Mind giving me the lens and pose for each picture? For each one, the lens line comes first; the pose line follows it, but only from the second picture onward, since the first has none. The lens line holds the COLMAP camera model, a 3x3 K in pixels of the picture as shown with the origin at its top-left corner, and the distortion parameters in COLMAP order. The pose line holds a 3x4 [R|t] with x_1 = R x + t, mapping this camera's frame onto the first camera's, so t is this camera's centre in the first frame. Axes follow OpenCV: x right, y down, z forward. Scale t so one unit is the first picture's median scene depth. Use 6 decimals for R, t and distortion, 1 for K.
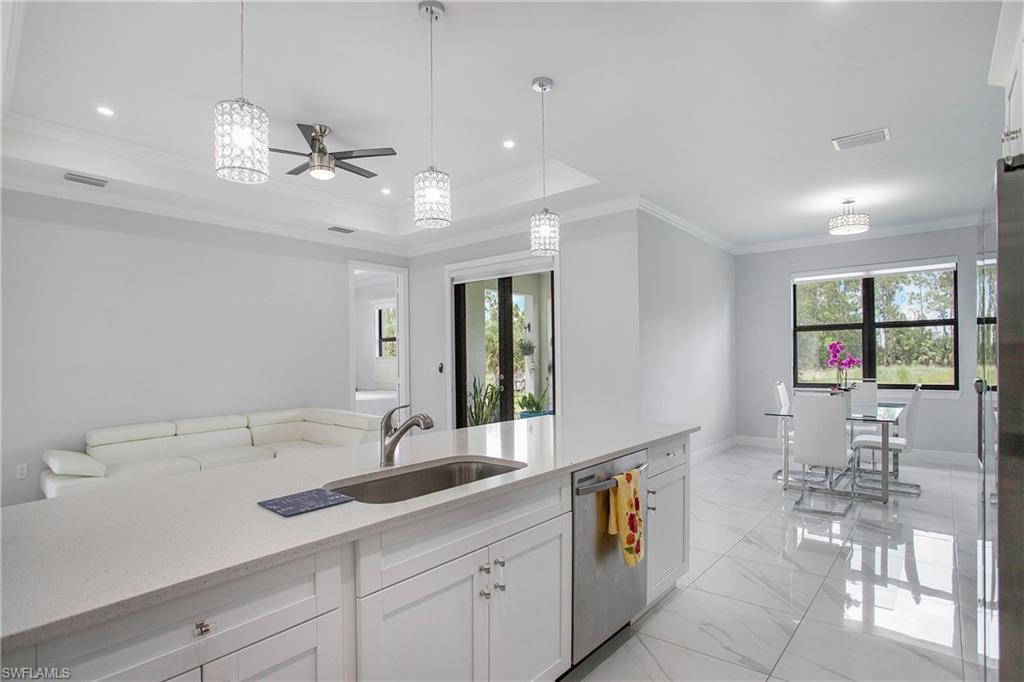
lens RADIAL K [[509.1, 0, 528.3], [0, 509.1, 362.5], [0, 0, 1]] dist [-0.020501, 0.004404]
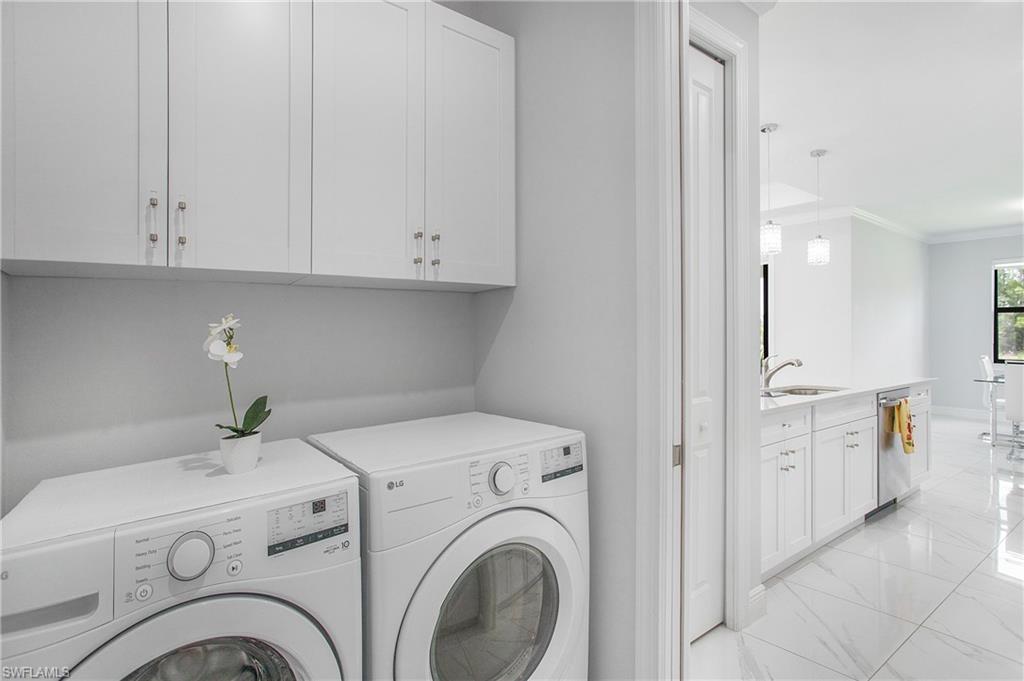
lens RADIAL K [[509.1, 0, 504.4], [0, 509.1, 349.3], [0, 0, 1]] dist [-0.020501, 0.004404]
pose [[0.965535, 0.001724, -0.260267, -0.272545], [-0.001424, 0.999998, 0.001338, 0.022225], [0.260269, -0.000921, 0.965536, -0.399176]]
